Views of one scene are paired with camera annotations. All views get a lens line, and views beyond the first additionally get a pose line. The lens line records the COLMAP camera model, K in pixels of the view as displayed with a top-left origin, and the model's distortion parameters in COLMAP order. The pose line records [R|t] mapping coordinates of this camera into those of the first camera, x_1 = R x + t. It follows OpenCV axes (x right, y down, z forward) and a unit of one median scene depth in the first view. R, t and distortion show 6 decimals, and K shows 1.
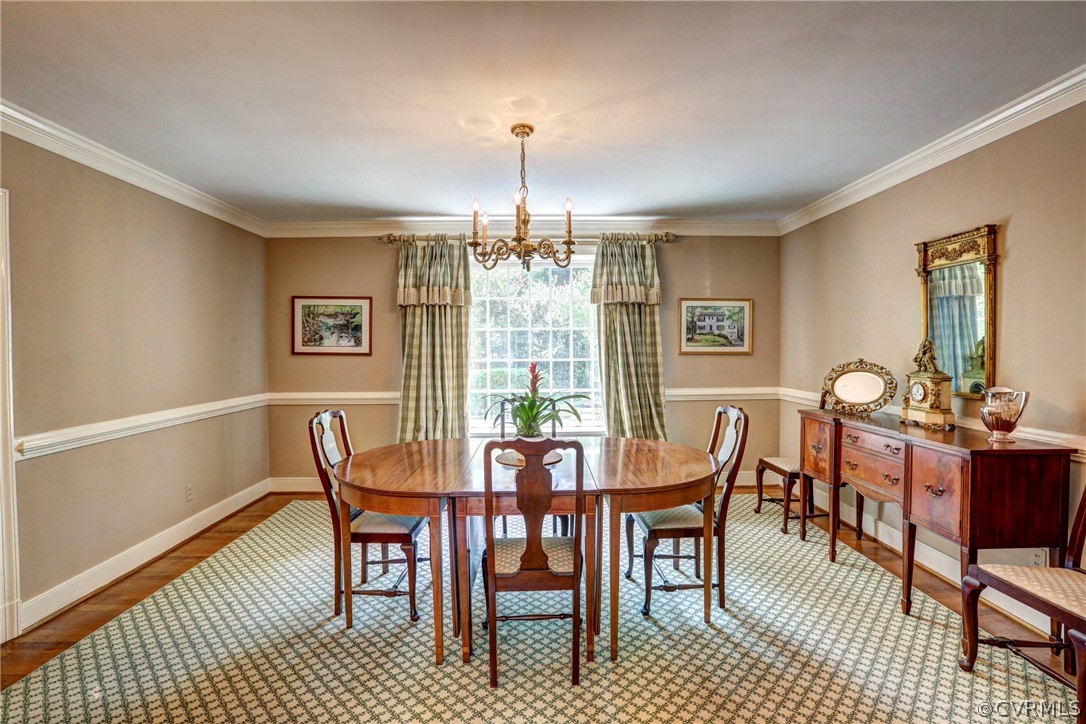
lens RADIAL K [[490.5, 0, 538.3], [0, 490.5, 360.1], [0, 0, 1]] dist [-0.034450, 0.008960]
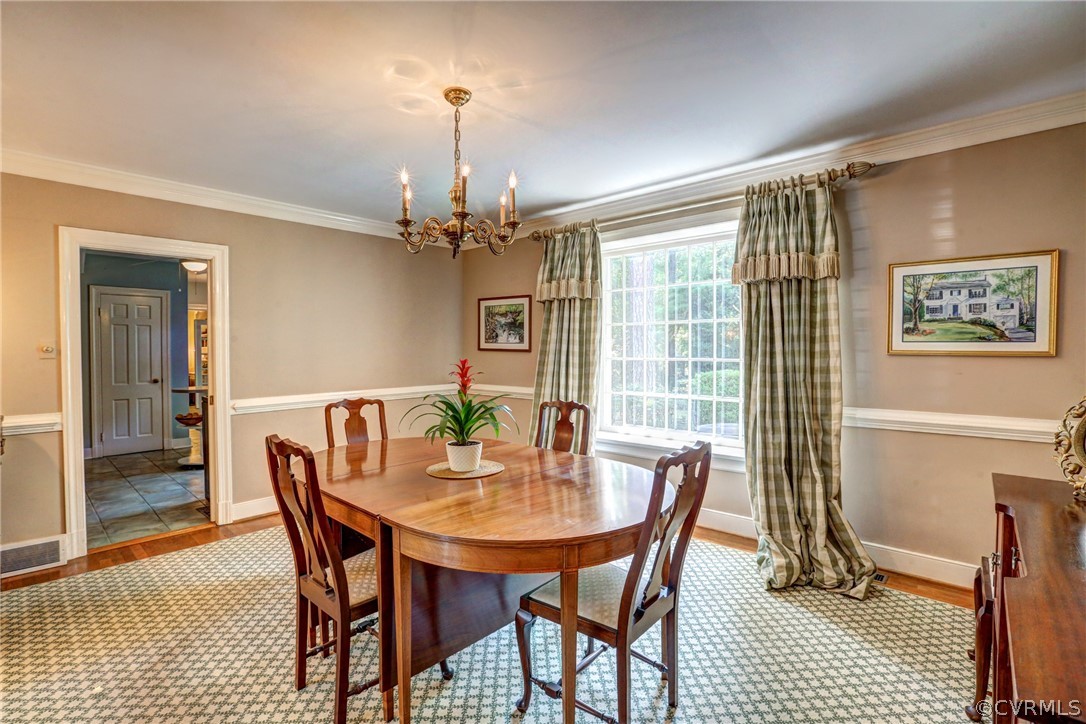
lens RADIAL K [[490.5, 0, 539.8], [0, 490.5, 356.9], [0, 0, 1]] dist [-0.034450, 0.008960]
pose [[0.738498, 0.016453, -0.674055, 0.374606], [-0.019176, 0.999810, 0.003395, -0.002582], [0.673983, 0.010418, 0.738673, 0.251688]]
